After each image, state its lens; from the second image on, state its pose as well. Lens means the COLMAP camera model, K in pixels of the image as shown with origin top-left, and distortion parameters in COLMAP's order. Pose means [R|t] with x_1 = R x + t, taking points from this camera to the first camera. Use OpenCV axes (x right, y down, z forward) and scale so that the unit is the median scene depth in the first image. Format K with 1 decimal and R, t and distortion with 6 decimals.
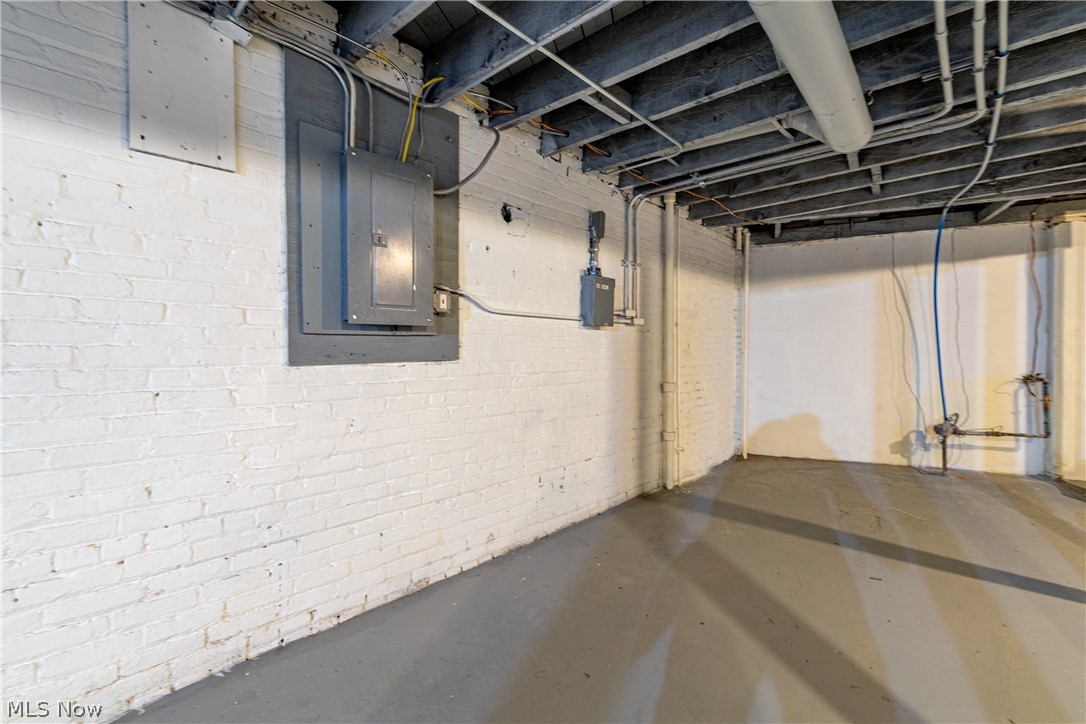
lens RADIAL K [[490.9, 0, 541.7], [0, 490.9, 355.2], [0, 0, 1]] dist [0.002247, 0.000477]
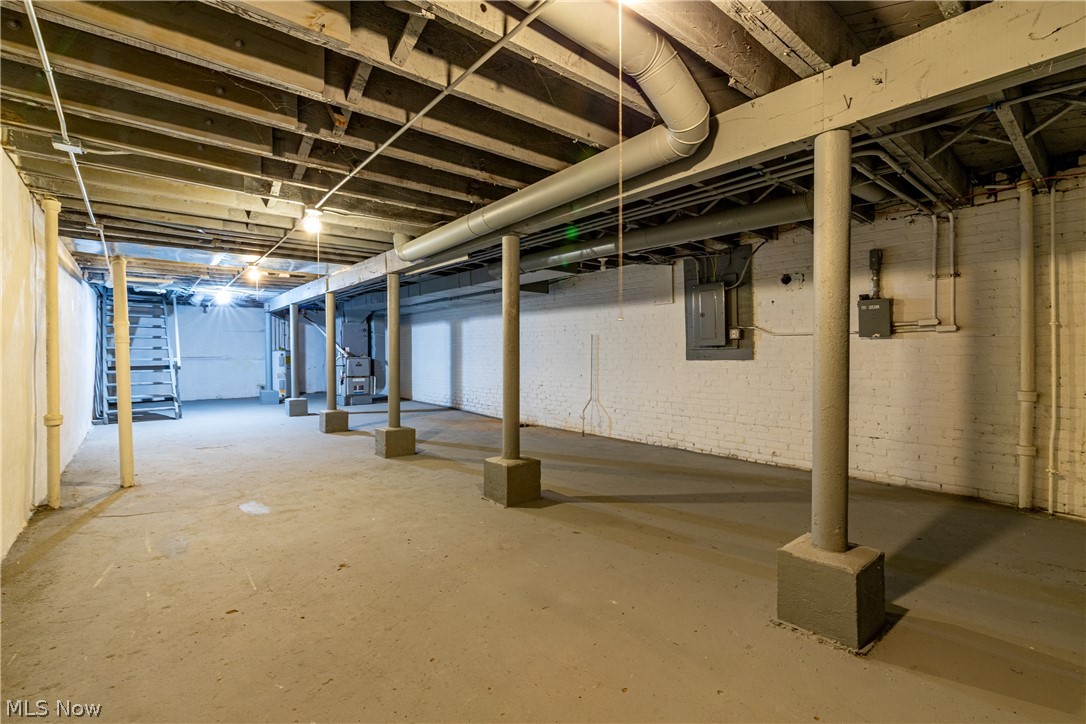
lens RADIAL K [[490.9, 0, 540.8], [0, 490.9, 356.6], [0, 0, 1]] dist [0.002247, 0.000477]
pose [[-0.129562, 0.009484, -0.991526, 1.357189], [-0.002550, 0.999948, 0.009898, -0.014993], [0.991568, 0.003811, -0.129531, 0.249145]]
